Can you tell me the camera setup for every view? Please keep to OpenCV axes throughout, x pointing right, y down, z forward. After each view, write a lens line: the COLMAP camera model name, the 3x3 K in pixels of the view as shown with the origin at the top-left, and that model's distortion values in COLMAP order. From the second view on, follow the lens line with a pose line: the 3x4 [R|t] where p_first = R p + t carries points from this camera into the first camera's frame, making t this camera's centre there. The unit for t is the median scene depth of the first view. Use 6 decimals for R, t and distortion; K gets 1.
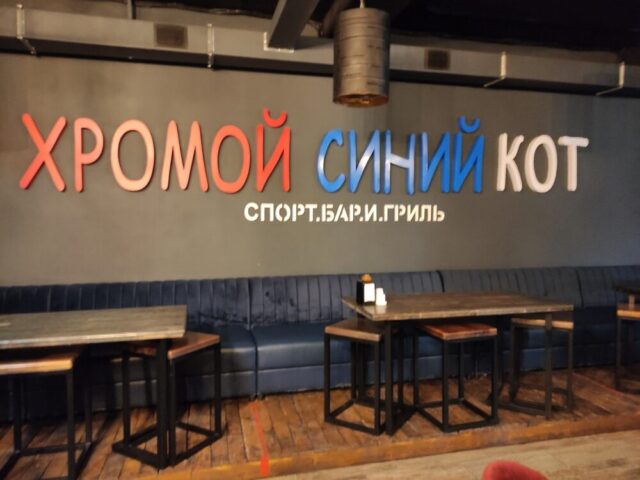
lens RADIAL K [[475.1, 0, 322.2], [0, 475.1, 236.9], [0, 0, 1]] dist [0.062980, -0.048662]
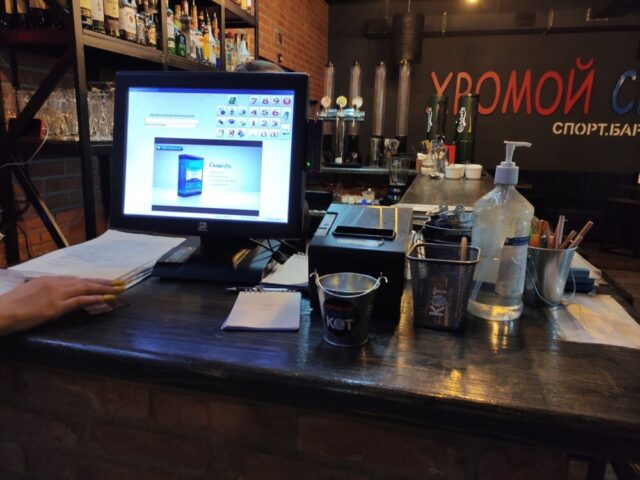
lens RADIAL K [[475.1, 0, 322.2], [0, 475.1, 236.9], [0, 0, 1]] dist [0.062980, -0.048662]
pose [[0.885617, 0.119419, -0.448800, -0.078967], [-0.045586, 0.984061, 0.171890, 0.058789], [0.462174, -0.131770, 0.876945, -0.746285]]
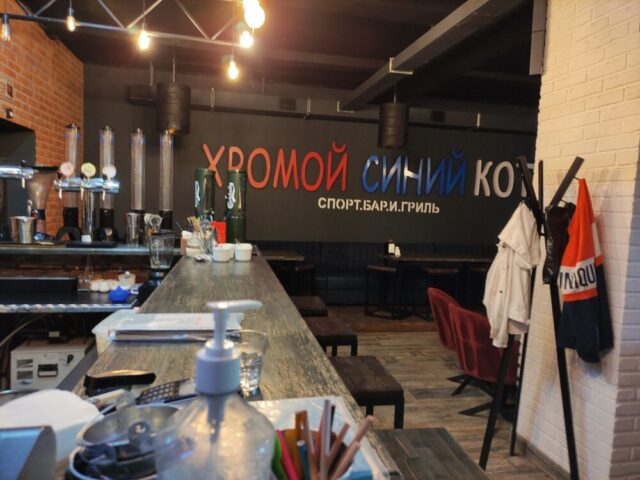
lens RADIAL K [[475.1, 0, 322.2], [0, 475.1, 236.9], [0, 0, 1]] dist [0.062980, -0.048662]
pose [[0.998464, 0.041931, -0.036208, -0.080480], [-0.041424, 0.999034, 0.014644, 0.041851], [0.036787, -0.013122, 0.999237, -0.660098]]
